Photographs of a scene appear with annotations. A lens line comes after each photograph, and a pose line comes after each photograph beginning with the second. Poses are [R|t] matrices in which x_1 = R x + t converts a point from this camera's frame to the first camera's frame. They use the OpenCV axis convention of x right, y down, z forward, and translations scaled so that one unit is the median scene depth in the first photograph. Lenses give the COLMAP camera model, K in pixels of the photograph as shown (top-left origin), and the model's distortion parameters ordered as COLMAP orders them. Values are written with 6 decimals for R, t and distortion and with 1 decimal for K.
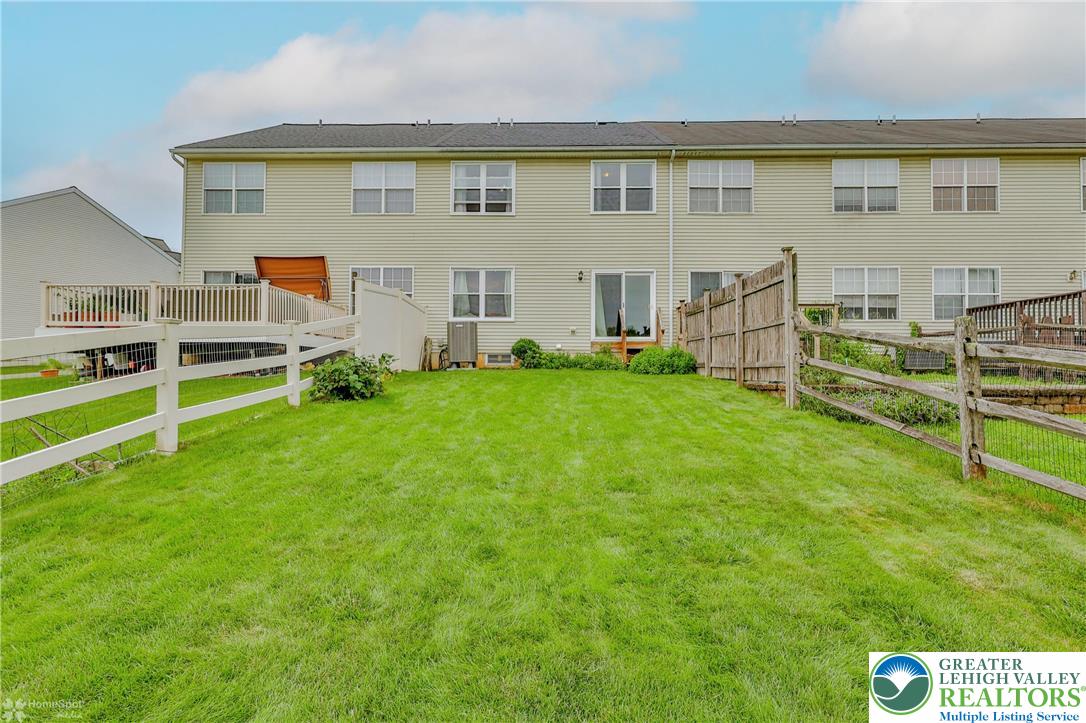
lens RADIAL K [[543.2, 0, 541.6], [0, 543.2, 364.6], [0, 0, 1]] dist [-0.003080, -0.000041]
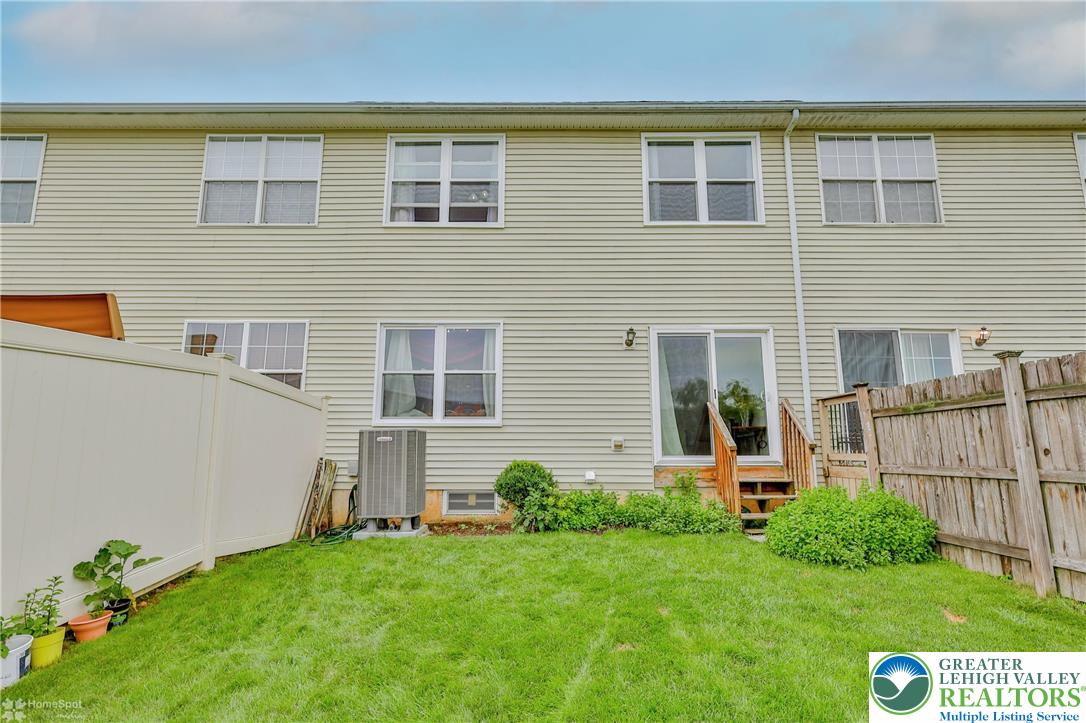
lens RADIAL K [[543.2, 0, 543.2], [0, 543.2, 362.7], [0, 0, 1]] dist [-0.003080, -0.000041]
pose [[0.999164, -0.000057, 0.040872, -0.032242], [0.006370, 0.987994, -0.154359, -0.059388], [-0.040372, 0.154490, 0.987169, 0.490301]]
